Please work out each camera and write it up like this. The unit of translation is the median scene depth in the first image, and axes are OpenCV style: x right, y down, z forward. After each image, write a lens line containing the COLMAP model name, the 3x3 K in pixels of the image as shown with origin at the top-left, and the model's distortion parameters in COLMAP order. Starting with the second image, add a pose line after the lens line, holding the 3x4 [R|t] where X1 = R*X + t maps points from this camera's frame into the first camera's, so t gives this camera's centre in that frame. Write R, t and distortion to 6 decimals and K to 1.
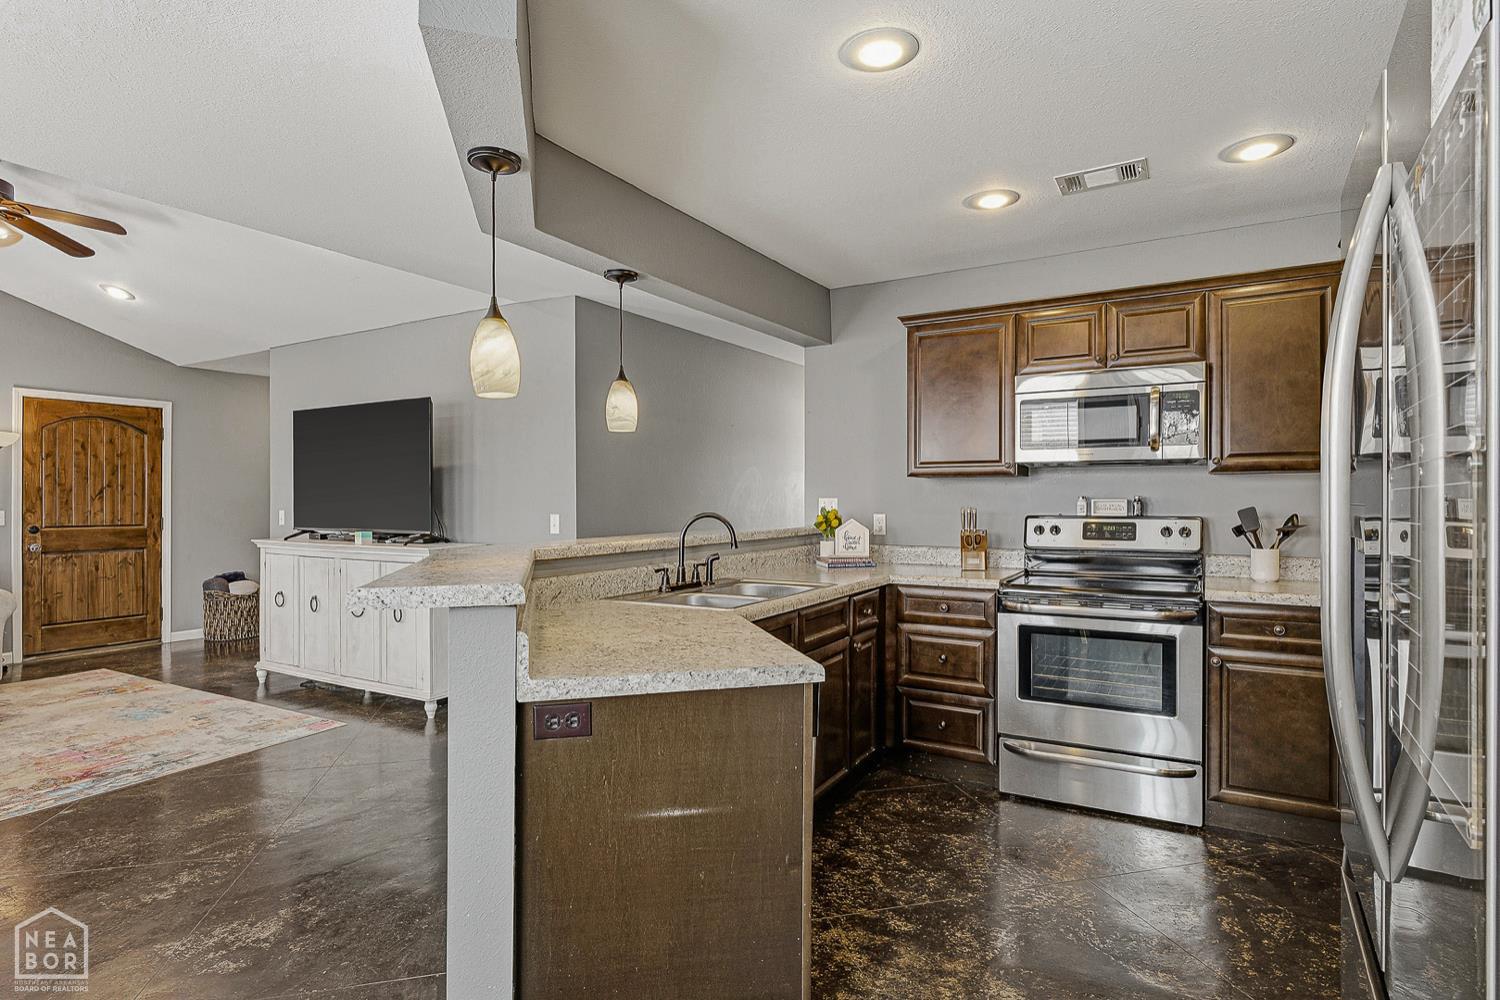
lens RADIAL K [[769.0, 0, 752.0], [0, 769.0, 495.6], [0, 0, 1]] dist [0.001181, -0.000276]
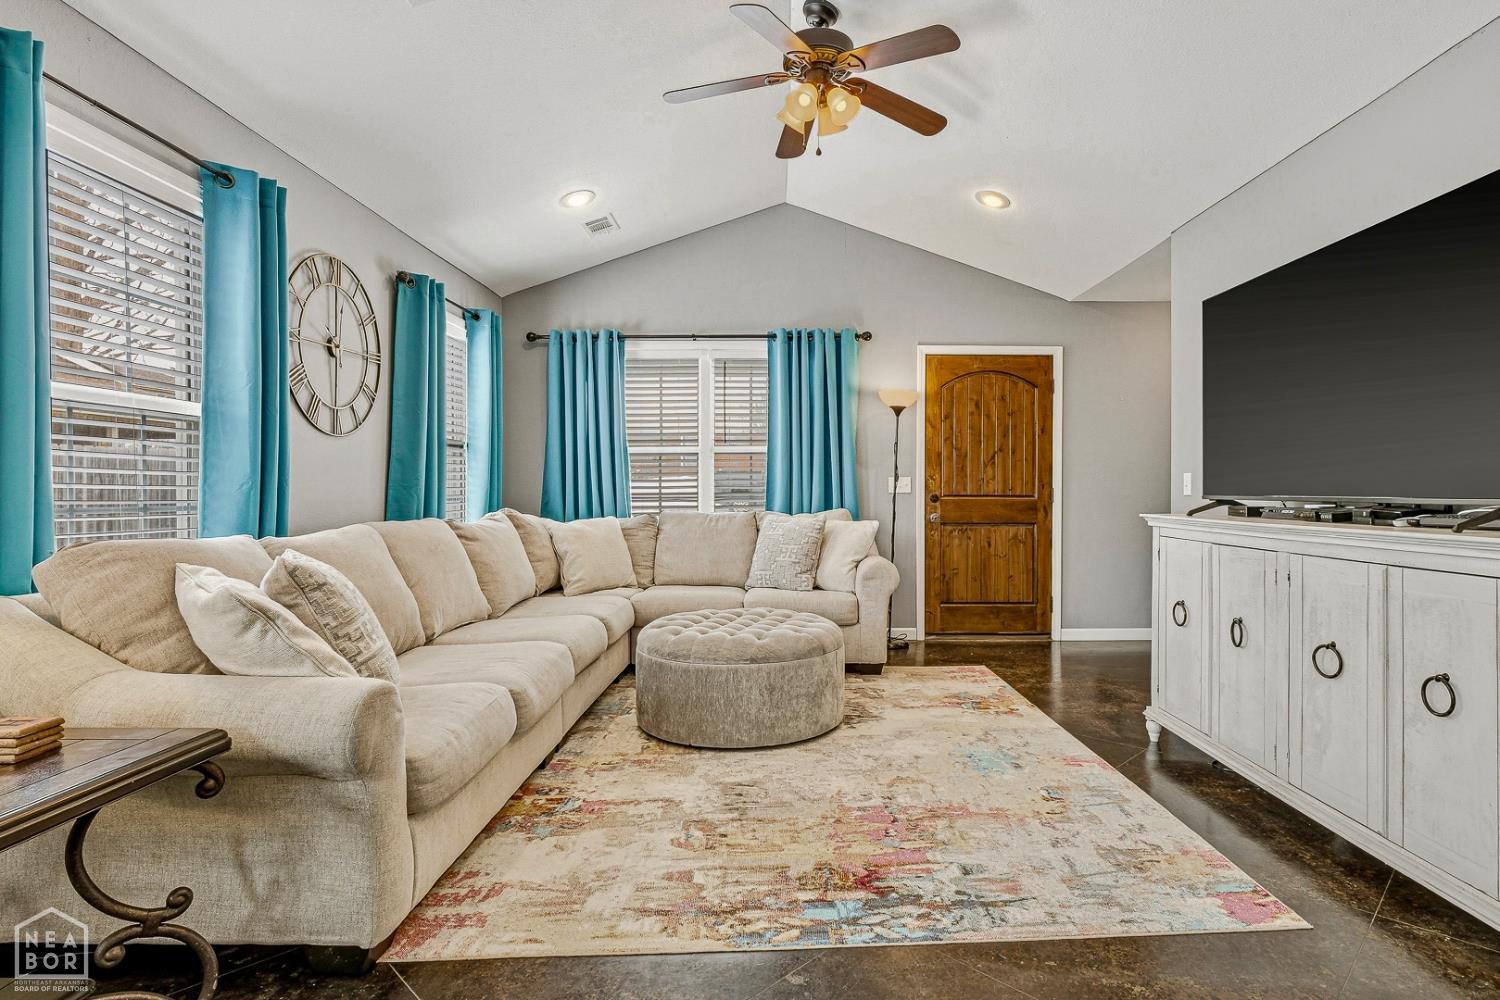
lens RADIAL K [[786.7, 0, 803.3], [0, 786.7, 495.0], [0, 0, 1]] dist [-0.005199, 0.000666]
pose [[0.526168, 0.007367, -0.850349, -0.216771], [0.002018, 0.999949, 0.009912, 0.031229], [0.850378, -0.006931, 0.526126, 0.374394]]
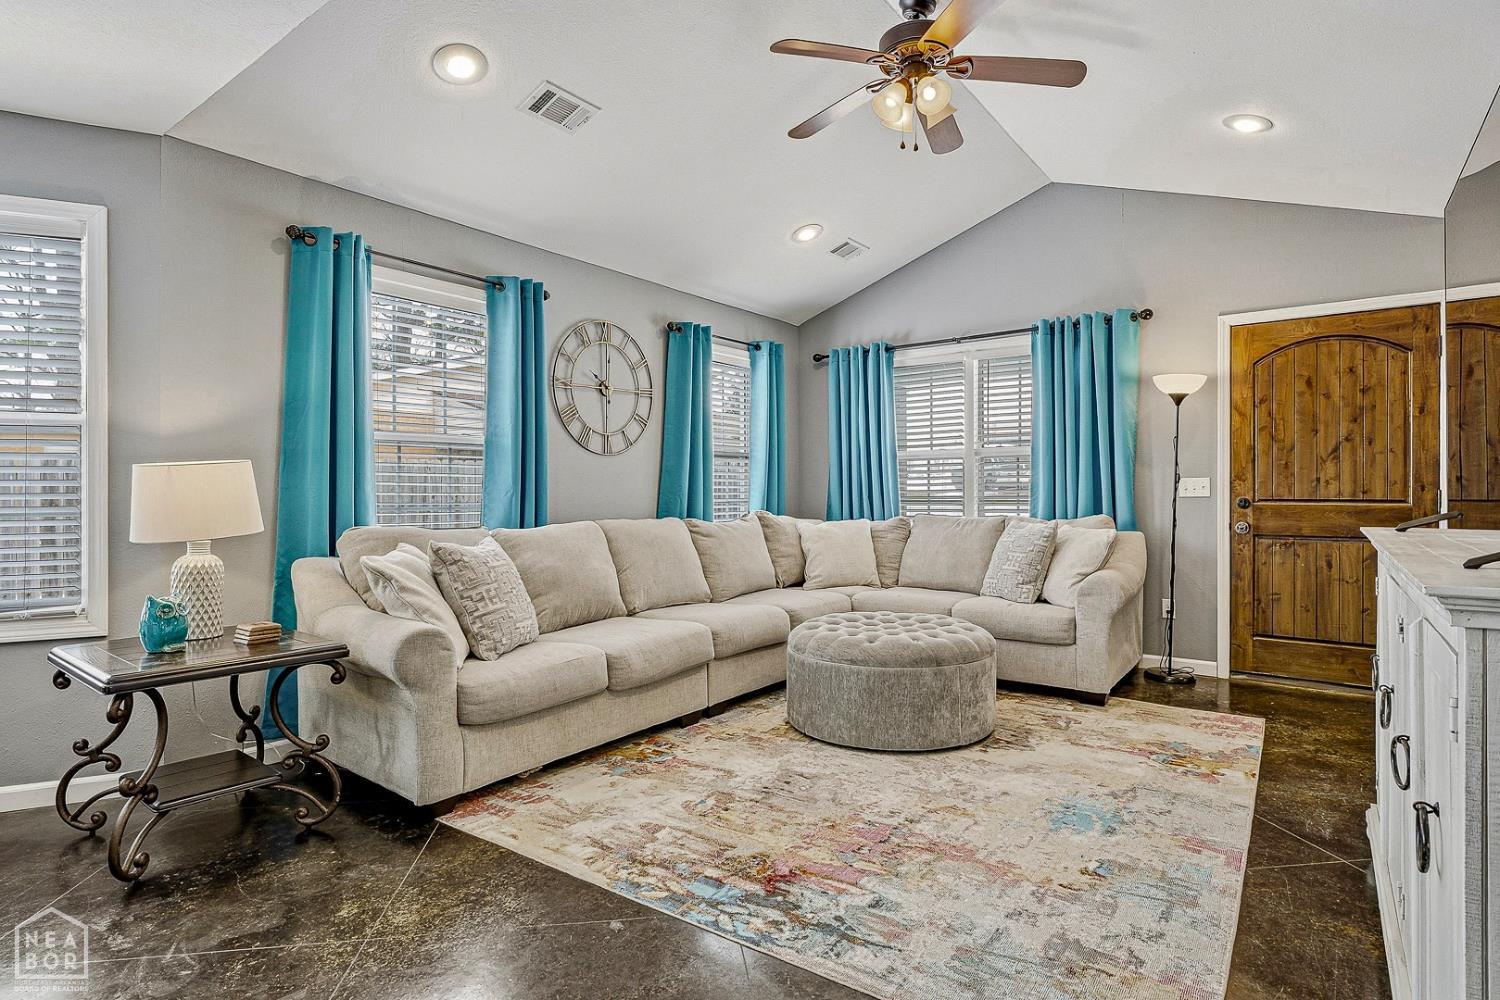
lens RADIAL K [[775.9, 0, 759.1], [0, 775.9, 491.3], [0, 0, 1]] dist [-0.004519, -0.000678]
pose [[-0.109348, -0.000627, -0.994003, -0.144199], [0.007192, 0.999973, -0.001422, 0.030732], [0.993977, -0.007304, -0.109341, 0.624590]]
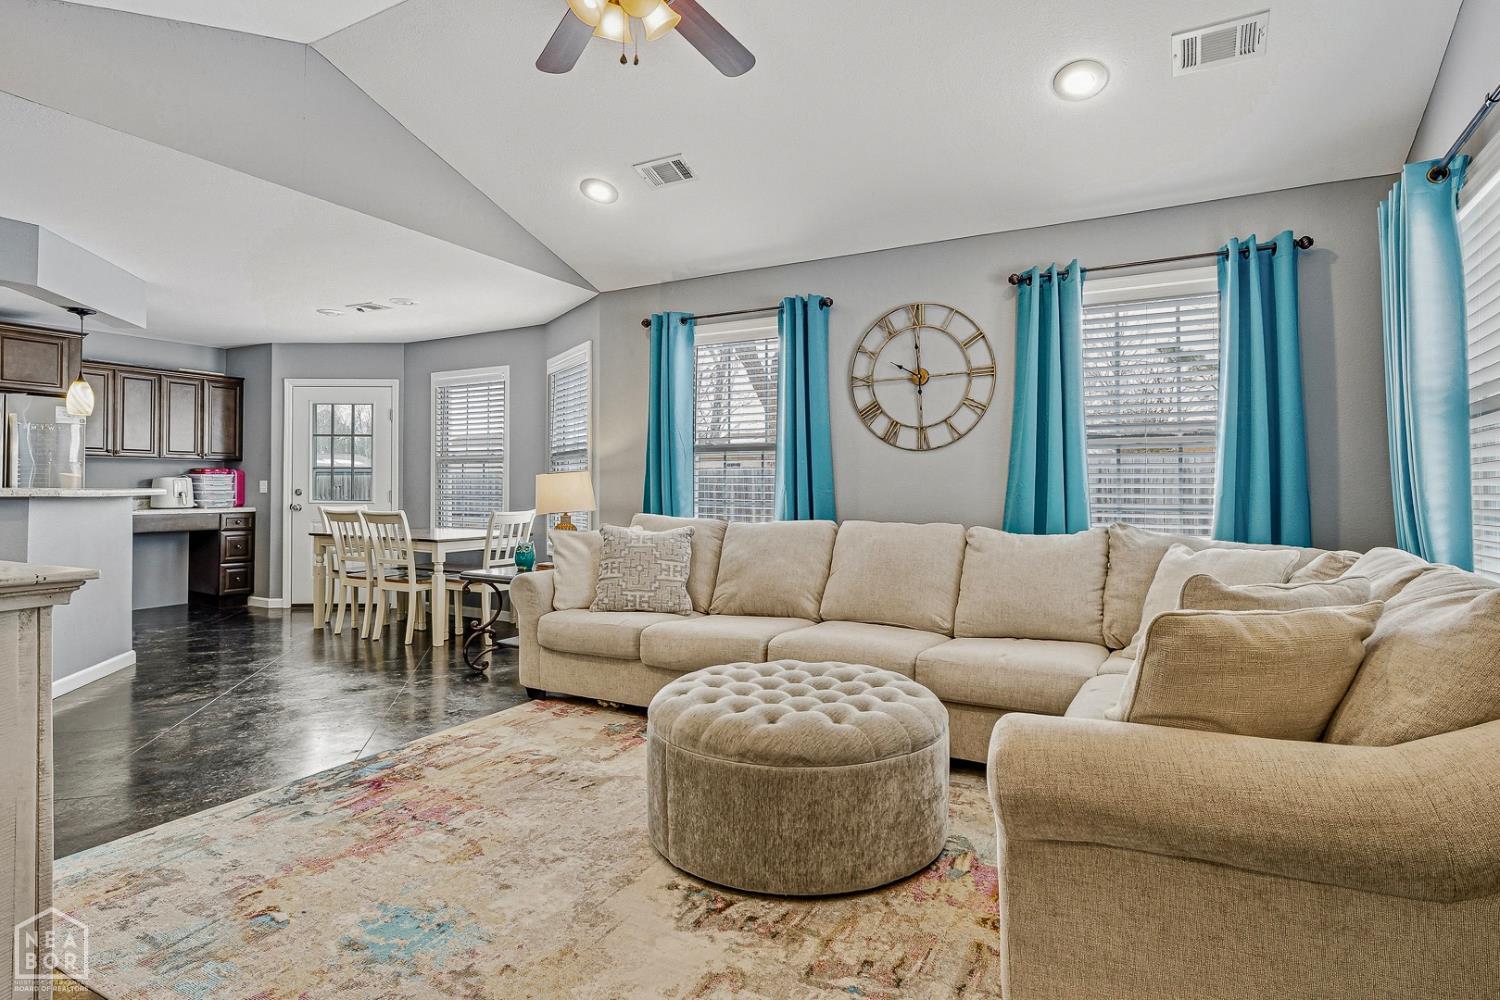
lens RADIAL K [[782.2, 0, 753.5], [0, 782.2, 474.3], [0, 0, 1]] dist [-0.000487, -0.000551]
pose [[-0.999739, -0.006398, -0.021919, -0.736249], [-0.005835, 0.999654, -0.025635, 0.032506], [0.022075, -0.025501, -0.999431, 1.090762]]
